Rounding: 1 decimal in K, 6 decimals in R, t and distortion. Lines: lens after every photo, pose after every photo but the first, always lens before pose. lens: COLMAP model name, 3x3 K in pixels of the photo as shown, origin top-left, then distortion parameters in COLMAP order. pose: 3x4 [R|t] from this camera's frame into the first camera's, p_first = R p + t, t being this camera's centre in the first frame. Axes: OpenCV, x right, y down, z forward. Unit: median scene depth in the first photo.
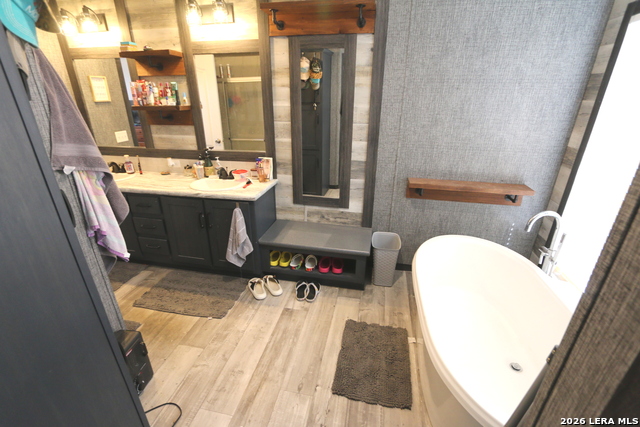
lens RADIAL K [[292.7, 0, 319.3], [0, 292.7, 212.7], [0, 0, 1]] dist [-0.018761, 0.002879]
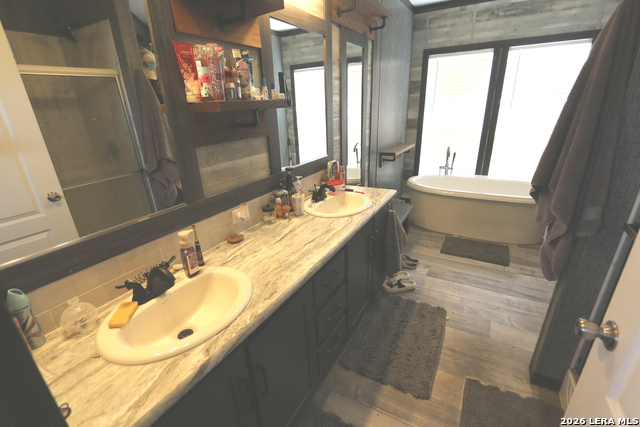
lens RADIAL K [[292.7, 0, 316.9], [0, 292.7, 212.6], [0, 0, 1]] dist [-0.018761, 0.002879]
pose [[0.313949, -0.342819, 0.885387, -1.052092], [0.390354, 0.896681, 0.208777, -0.260304], [-0.865482, 0.280069, 0.415333, 0.758926]]
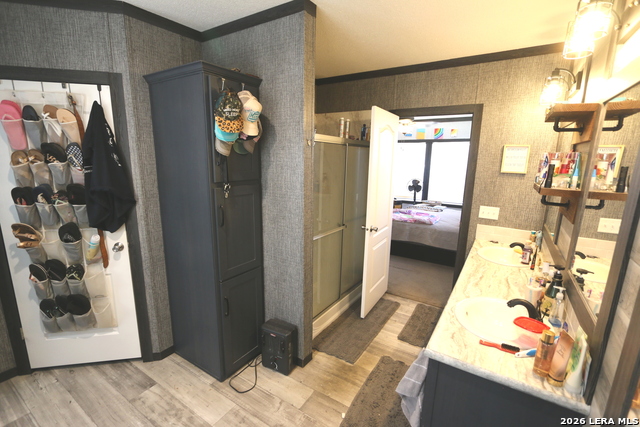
lens RADIAL K [[292.7, 0, 318.7], [0, 292.7, 220.2], [0, 0, 1]] dist [-0.018761, 0.002879]
pose [[-0.358521, 0.197926, -0.912298, 0.264310], [-0.369005, 0.867629, 0.333249, -0.331122], [0.857495, 0.456119, -0.238027, 0.758660]]
